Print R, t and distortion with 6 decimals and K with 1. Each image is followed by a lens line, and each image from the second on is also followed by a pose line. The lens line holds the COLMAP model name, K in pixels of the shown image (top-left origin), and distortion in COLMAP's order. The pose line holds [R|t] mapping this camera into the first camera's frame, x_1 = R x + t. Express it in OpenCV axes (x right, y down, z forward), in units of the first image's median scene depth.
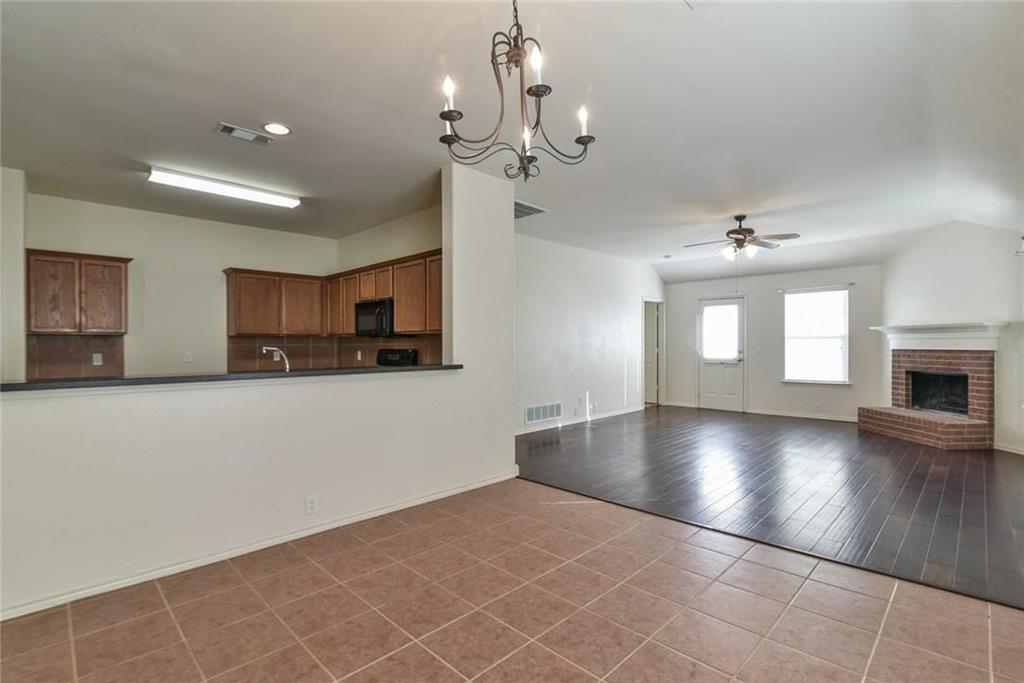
lens RADIAL K [[478.8, 0, 516.9], [0, 478.8, 347.0], [0, 0, 1]] dist [-0.016243, 0.000921]
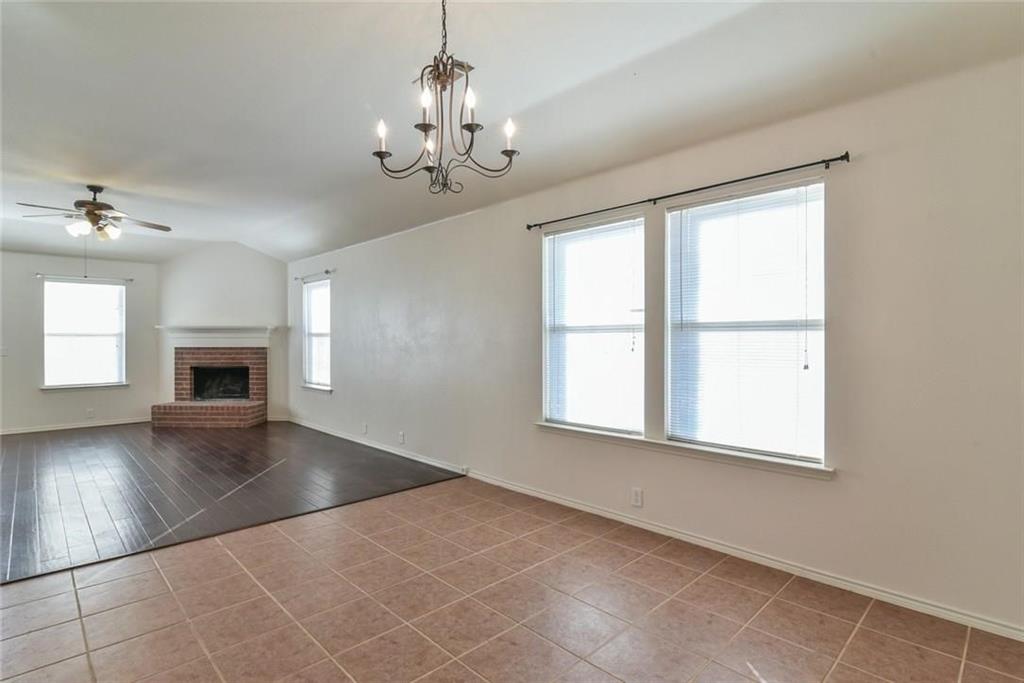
lens RADIAL K [[505.4, 0, 507.9], [0, 505.4, 344.6], [0, 0, 1]] dist [-0.015712, 0.000558]
pose [[0.031095, -0.001738, 0.999515, -0.362340], [0.005530, 0.999983, 0.001567, 0.001228], [-0.999501, 0.005479, 0.031104, 0.252935]]
